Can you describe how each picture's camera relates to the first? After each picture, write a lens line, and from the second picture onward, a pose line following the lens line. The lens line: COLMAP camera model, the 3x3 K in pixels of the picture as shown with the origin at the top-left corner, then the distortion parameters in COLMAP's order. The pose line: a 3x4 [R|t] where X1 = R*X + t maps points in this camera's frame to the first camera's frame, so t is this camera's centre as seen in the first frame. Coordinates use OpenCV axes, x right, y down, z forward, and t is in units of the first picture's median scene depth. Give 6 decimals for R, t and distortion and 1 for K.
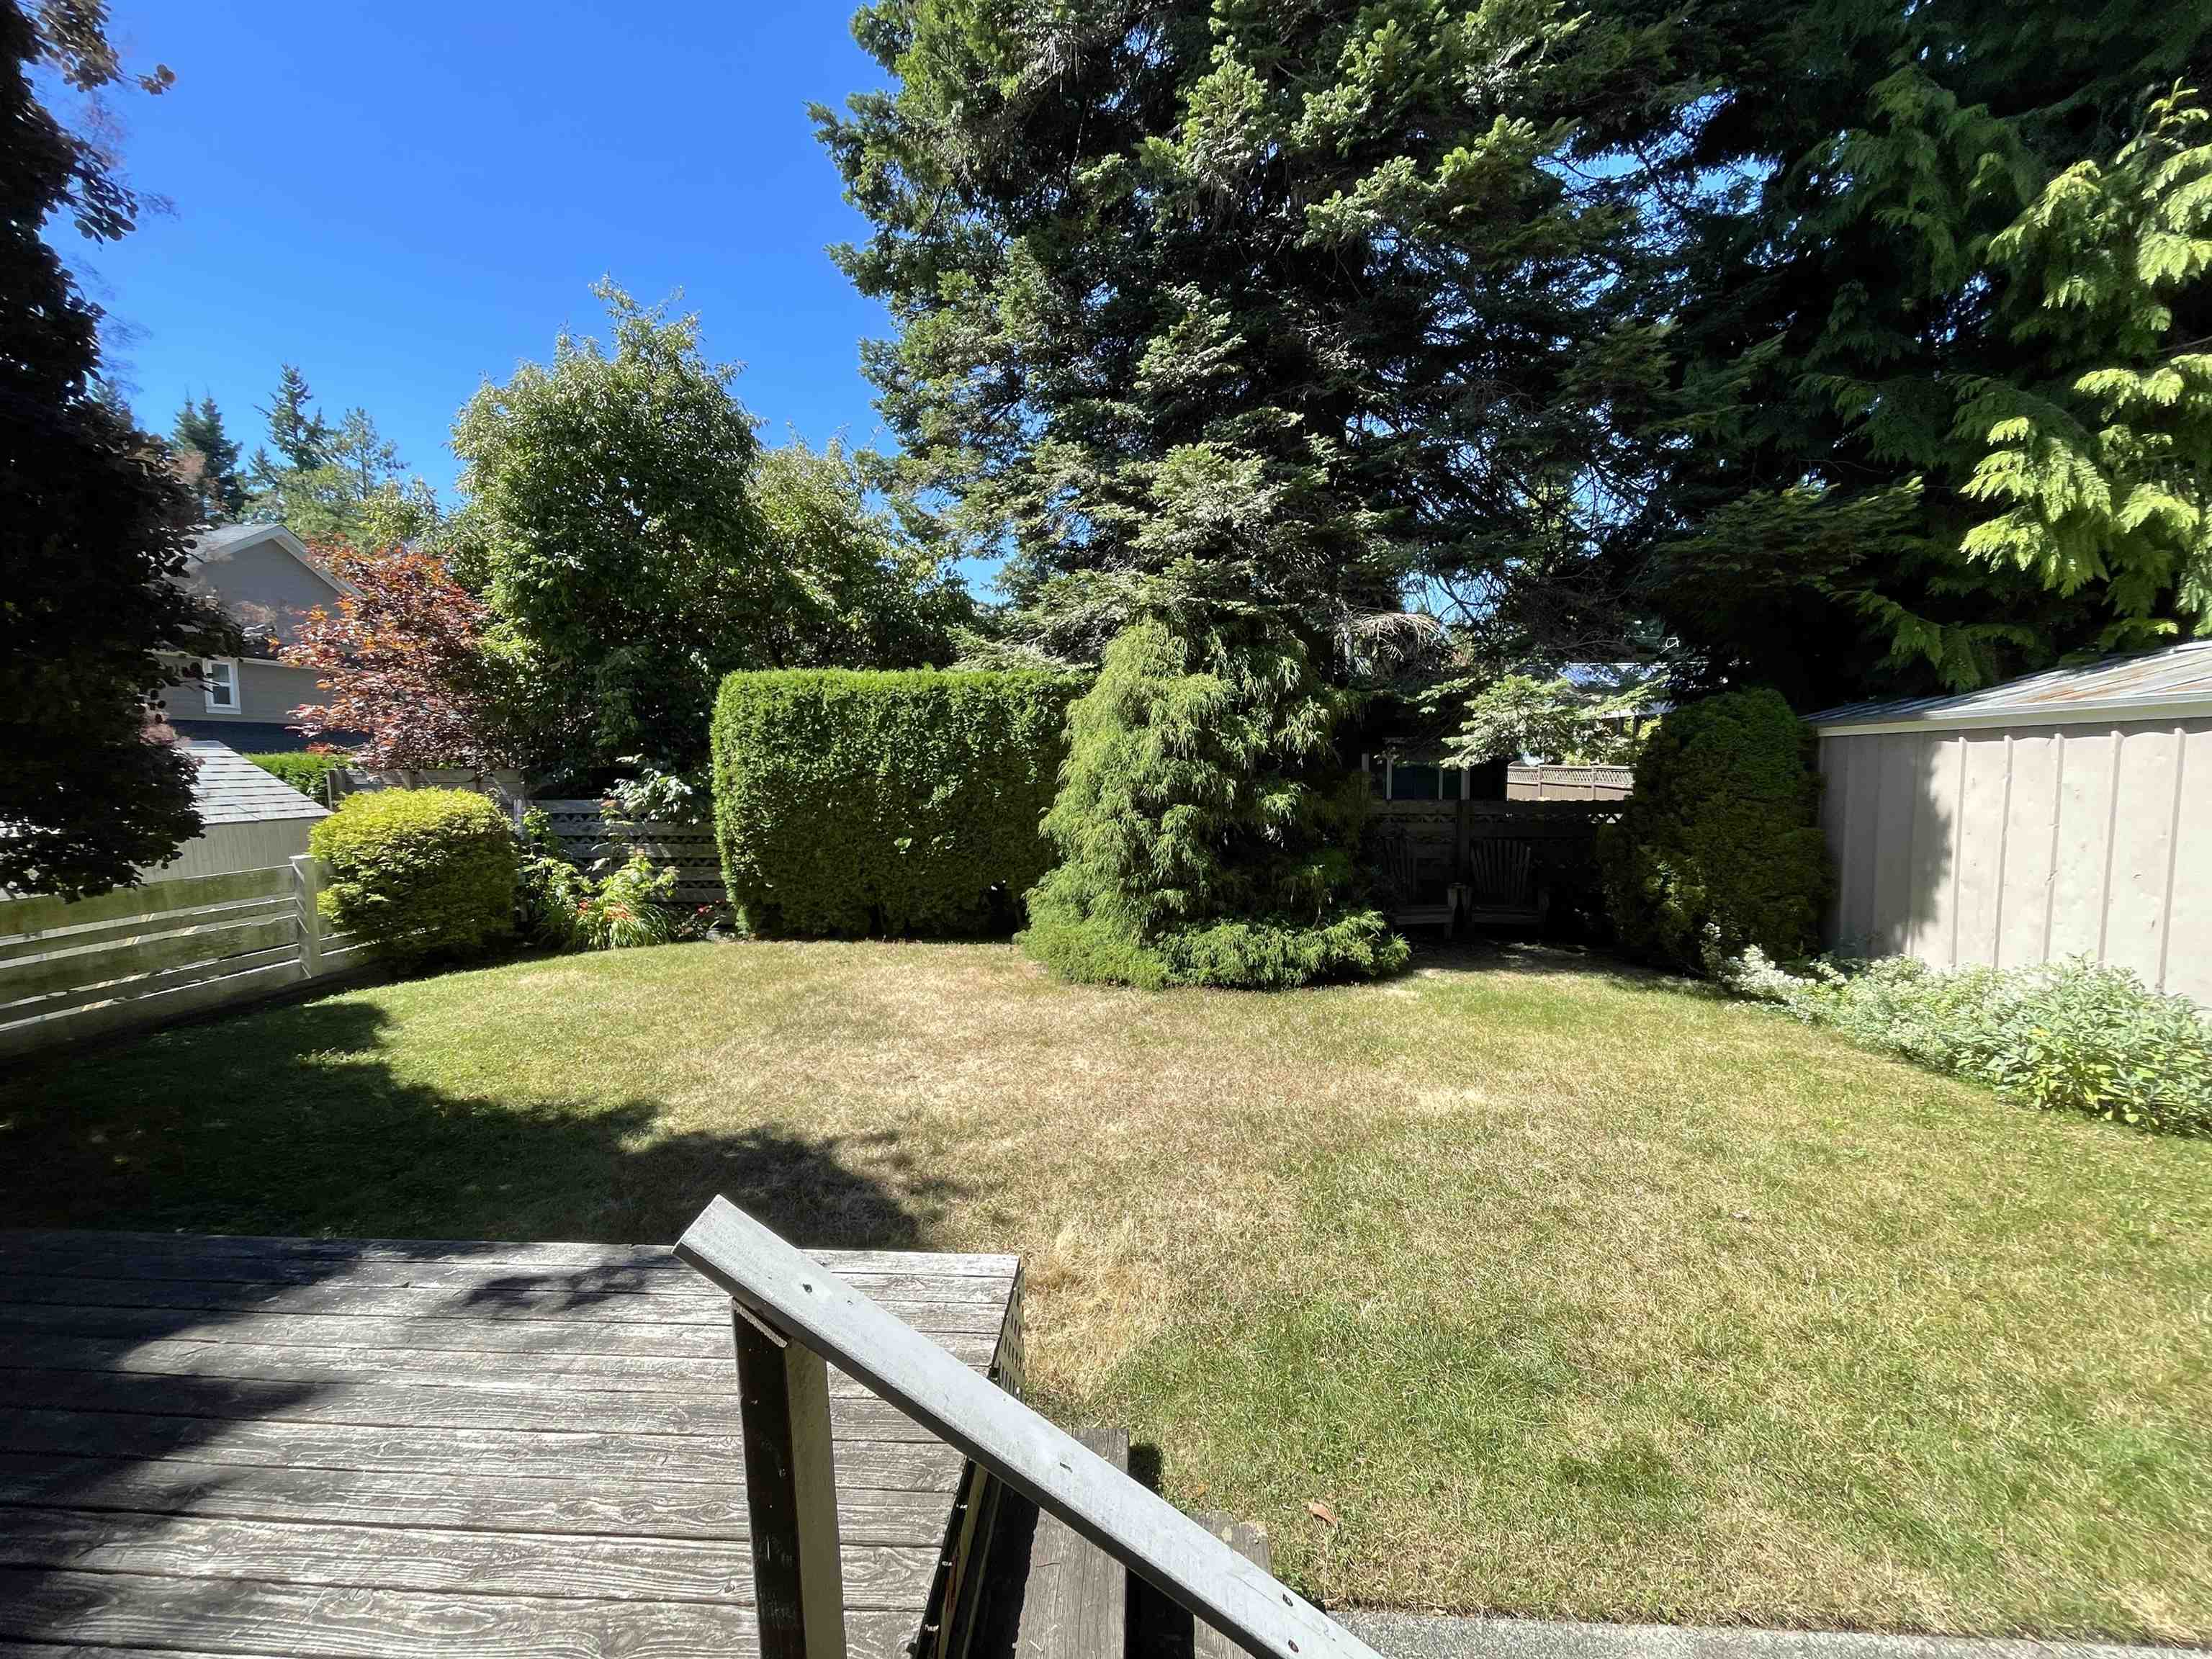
lens RADIAL K [[898.6, 0, 1107.6], [0, 898.6, 828.7], [0, 0, 1]] dist [-0.004509, -0.000116]
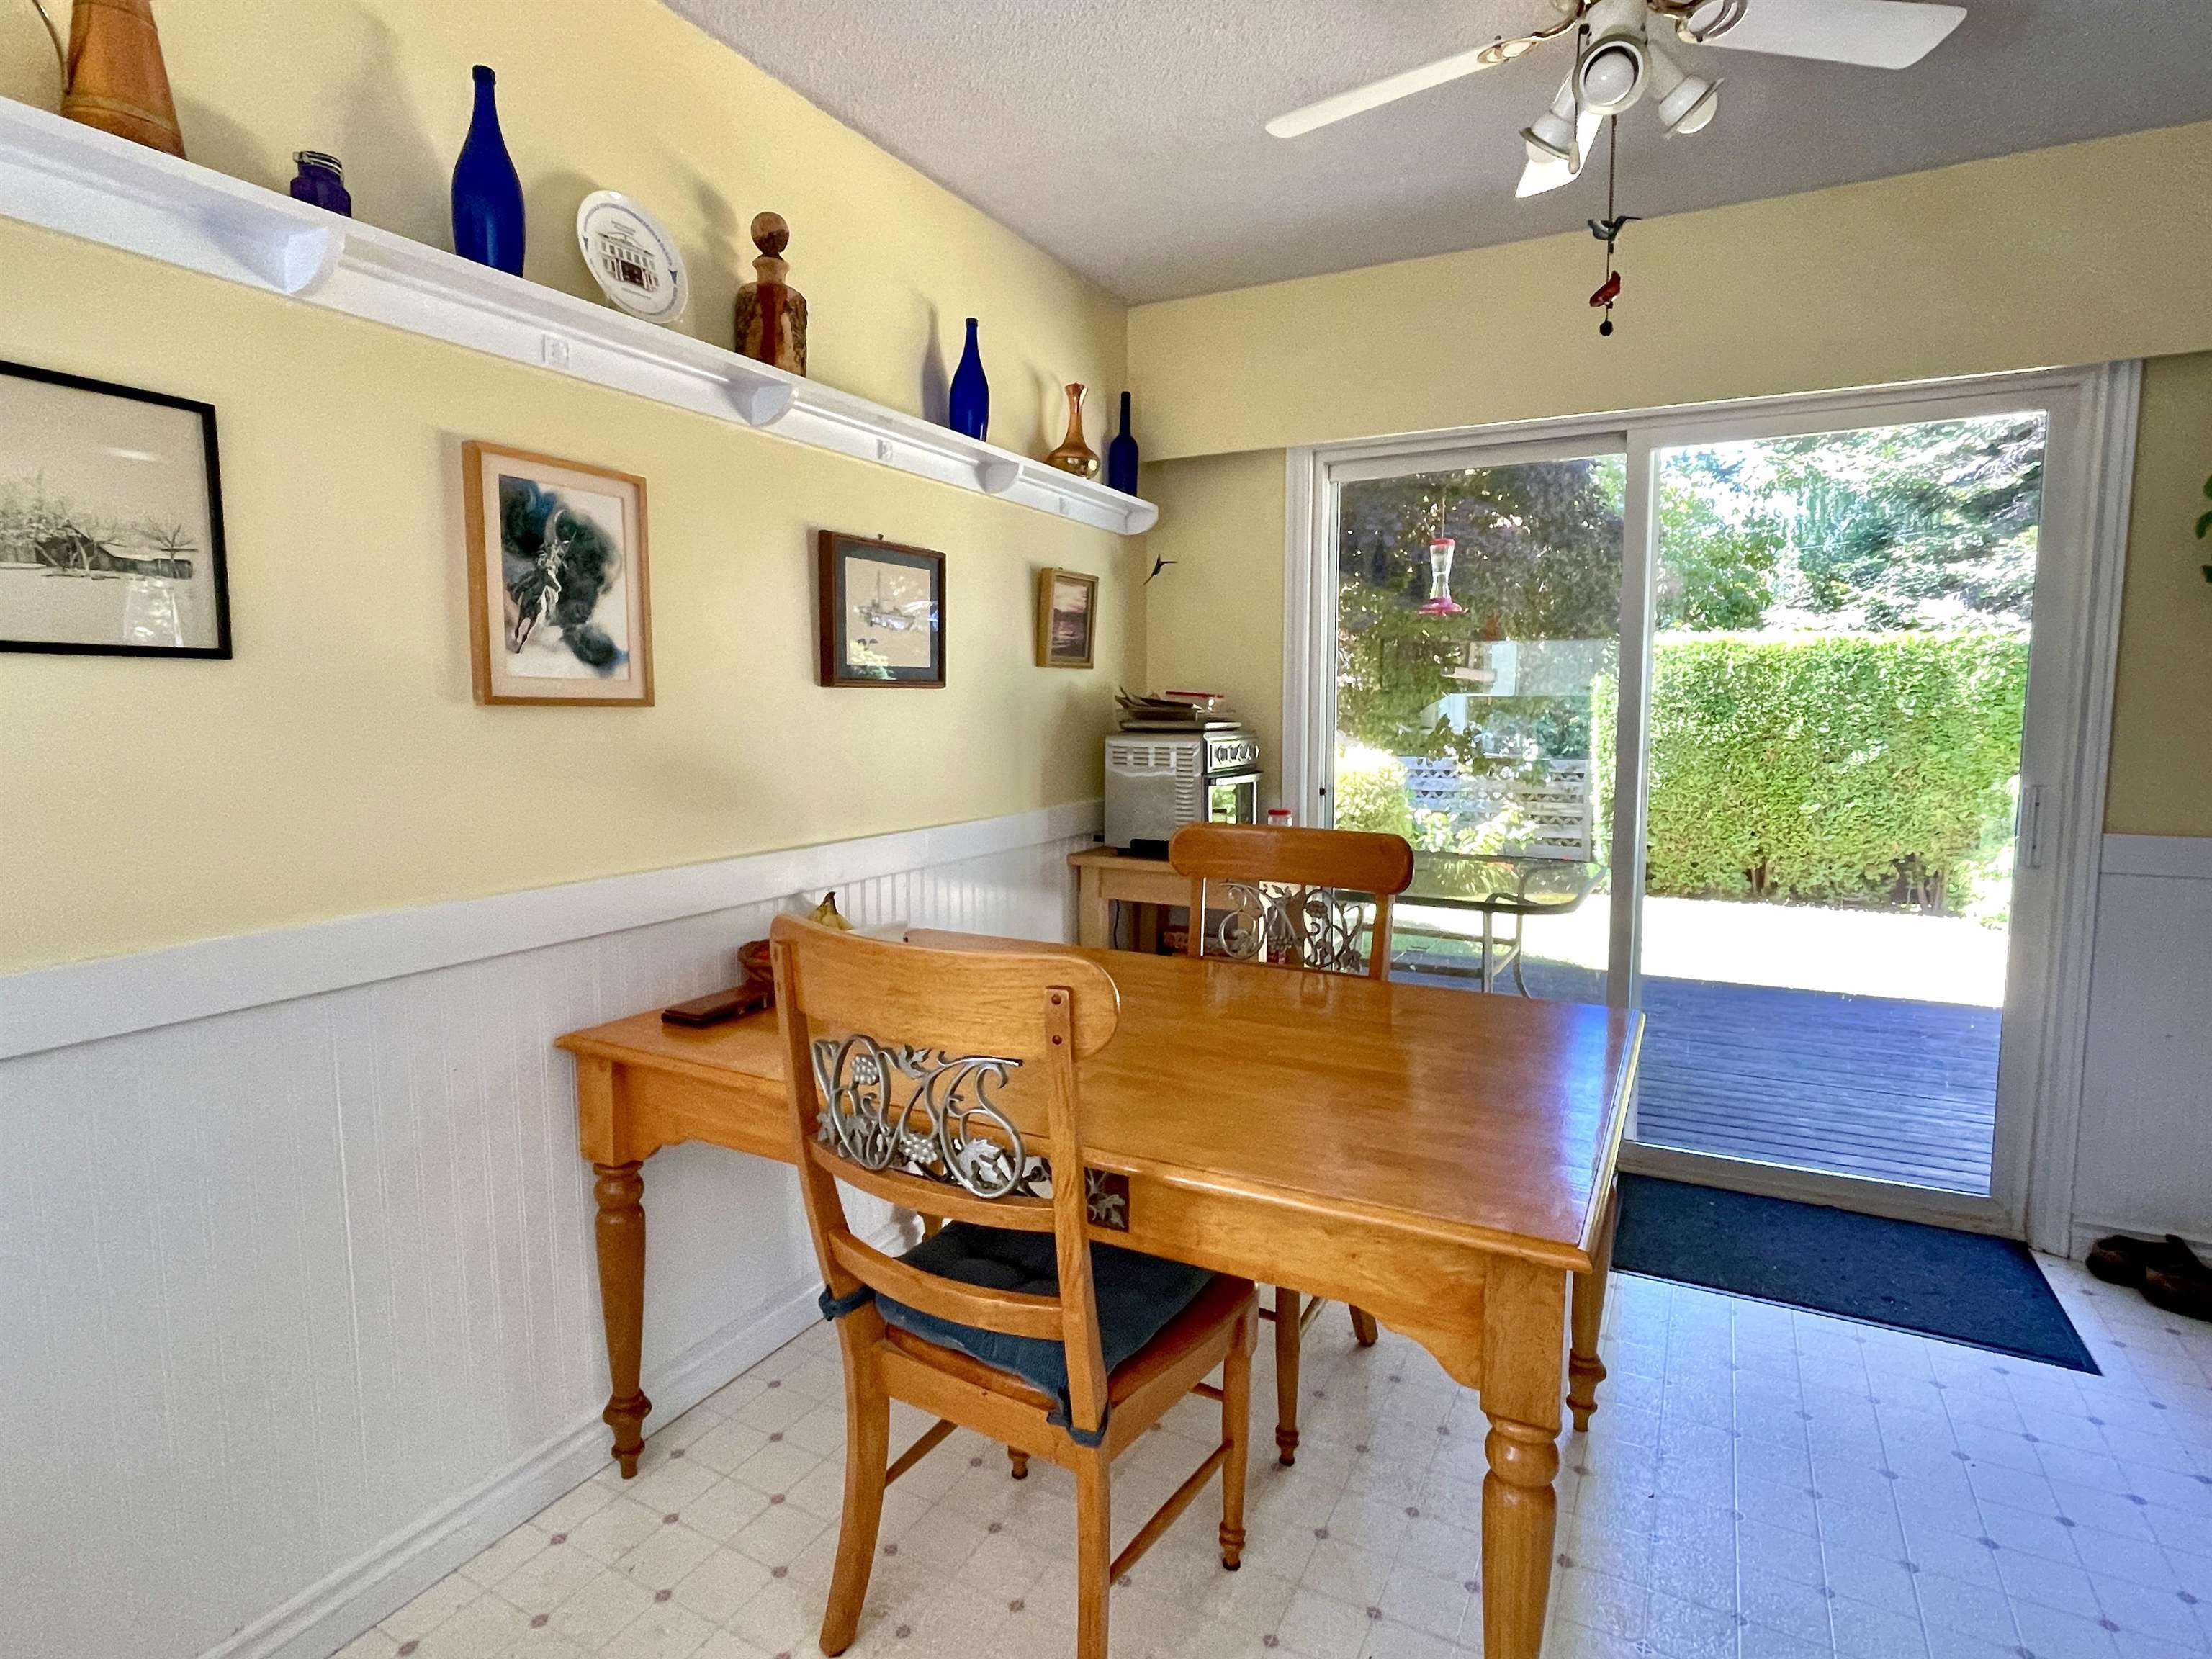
lens RADIAL K [[1160.1, 0, 1107.1], [0, 1160.1, 823.7], [0, 0, 1]] dist [-0.009318, 0.000781]
pose [[0.911042, 0.043298, -0.410035, -0.504042], [-0.035125, 0.999006, 0.027448, 0.031817], [0.410815, -0.010604, 0.911657, -0.591308]]
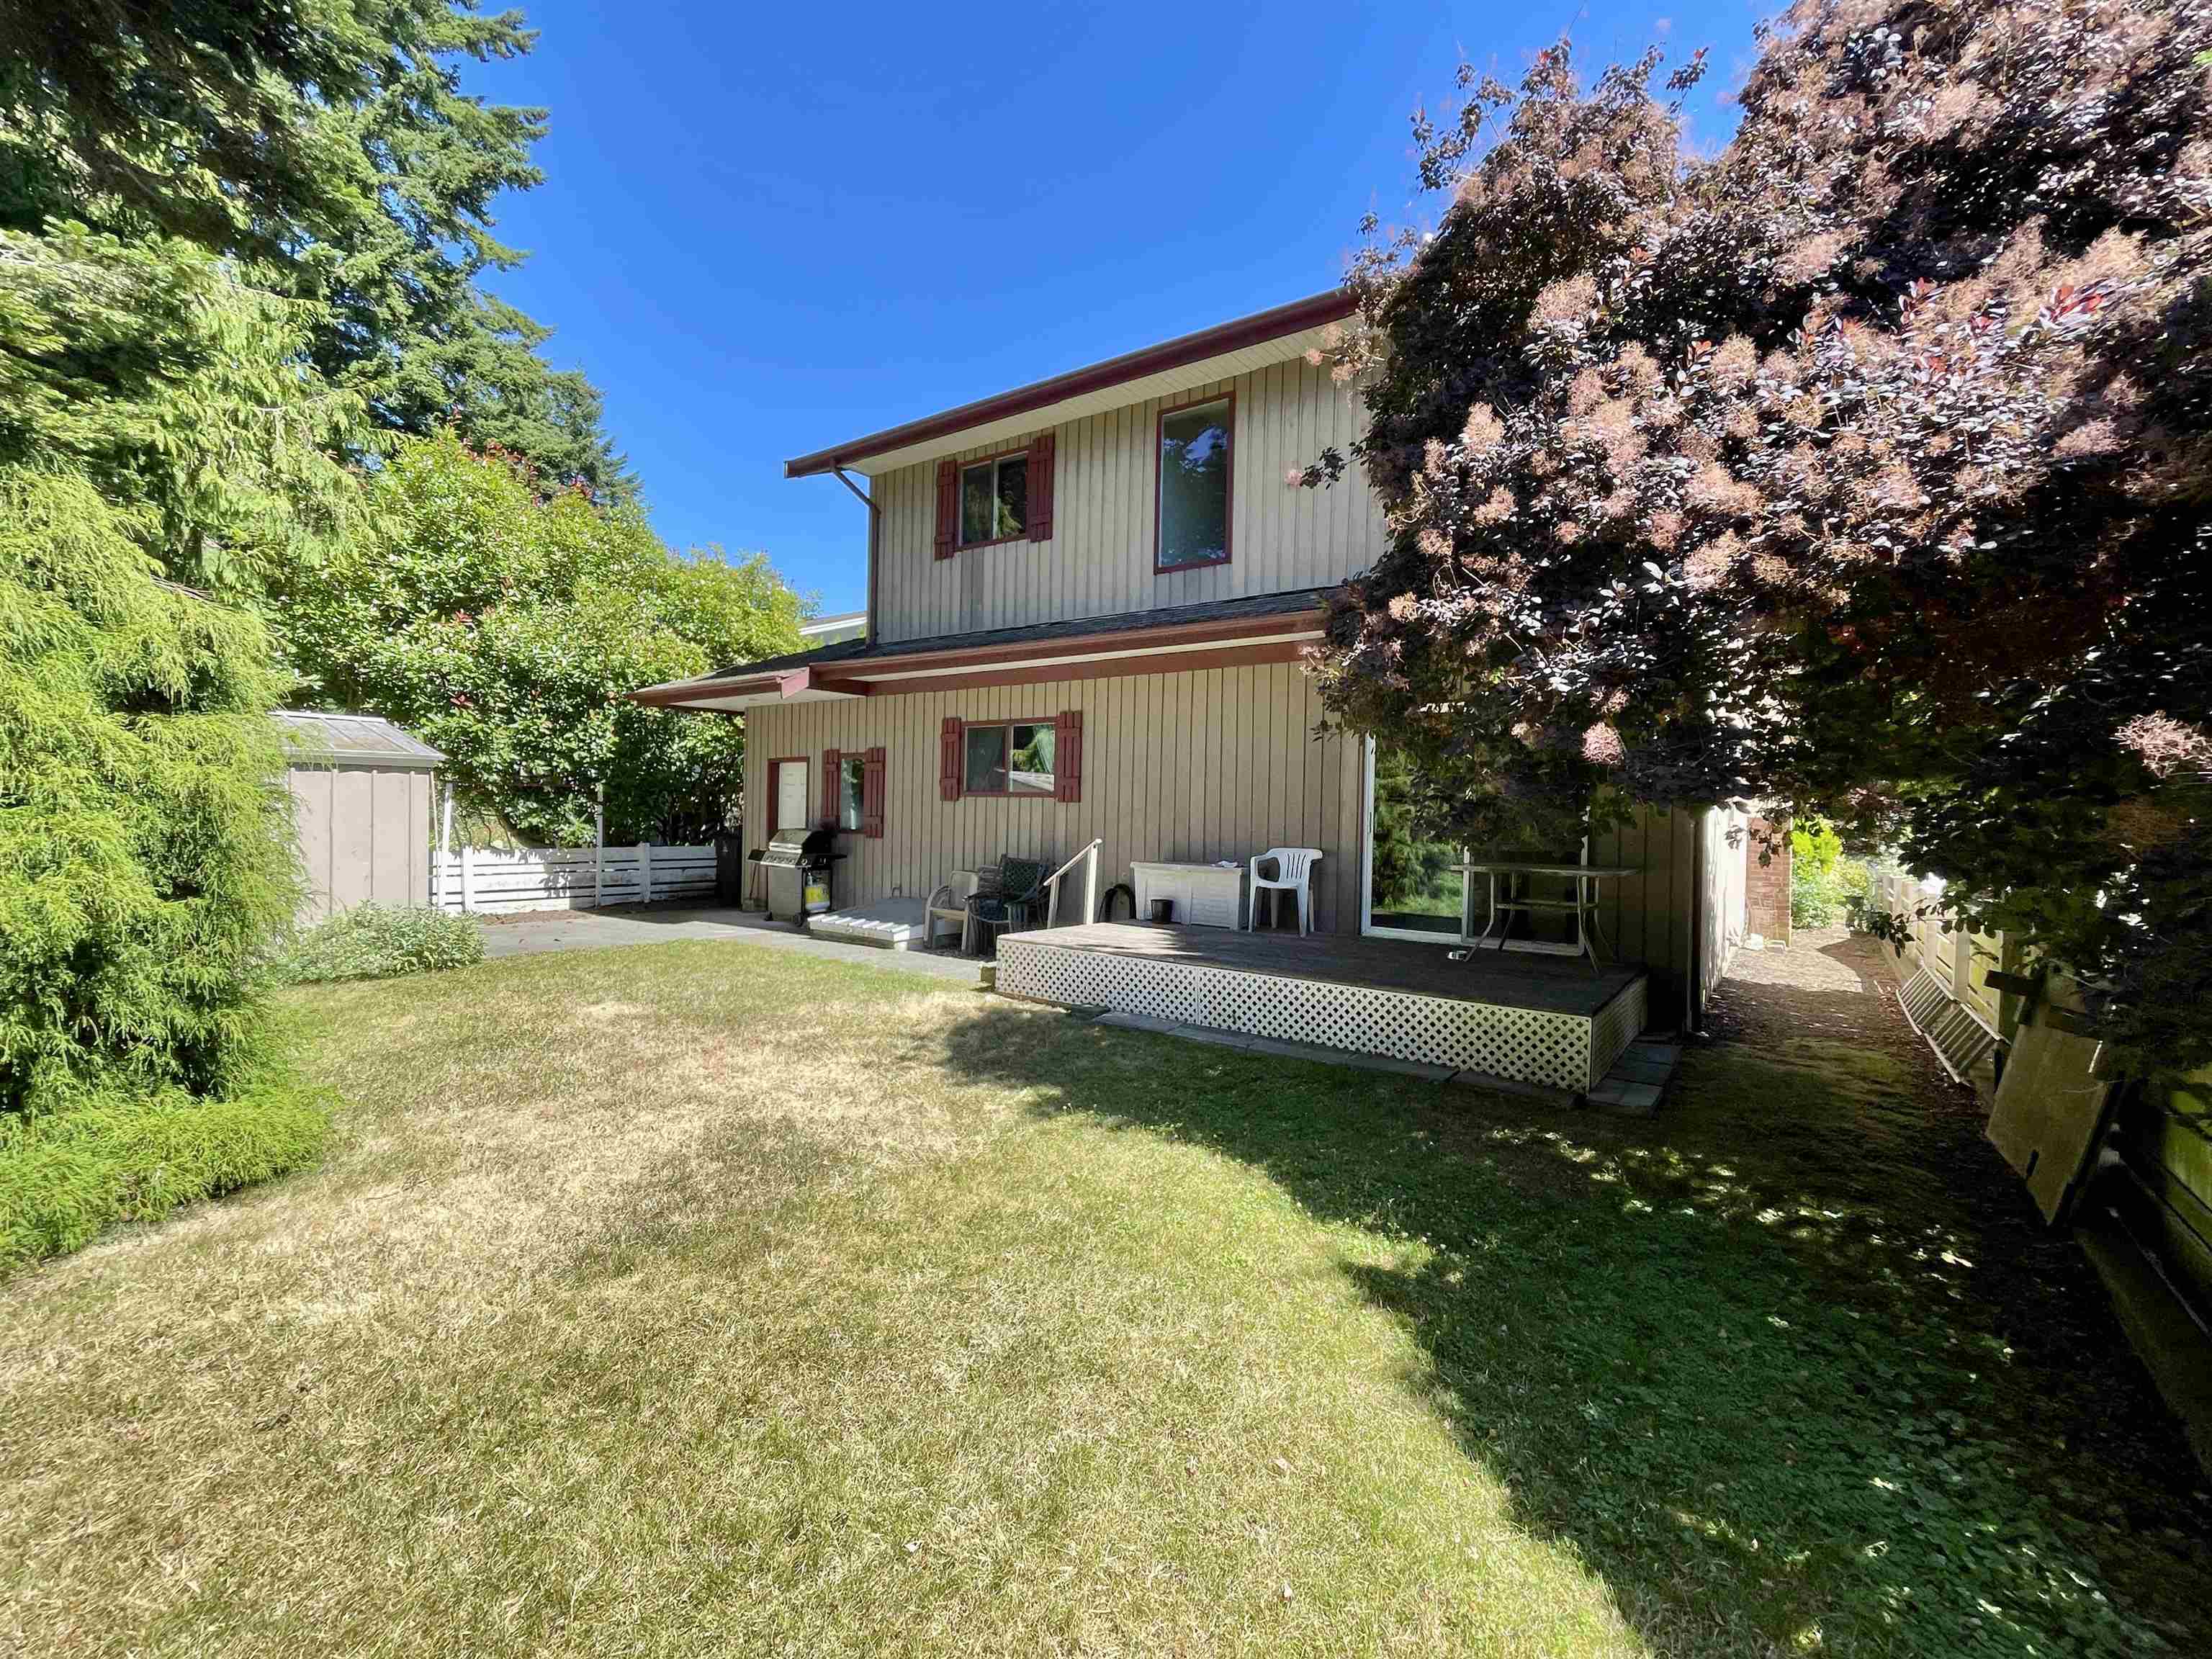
lens RADIAL K [[951.8, 0, 1115.4], [0, 951.8, 831.7], [0, 0, 1]] dist [0.000834, 0.000037]
pose [[-0.847255, -0.024045, 0.530642, -0.762862], [0.021826, 0.996555, 0.080007, -0.069416], [-0.530737, 0.079368, -0.843812, 1.203447]]
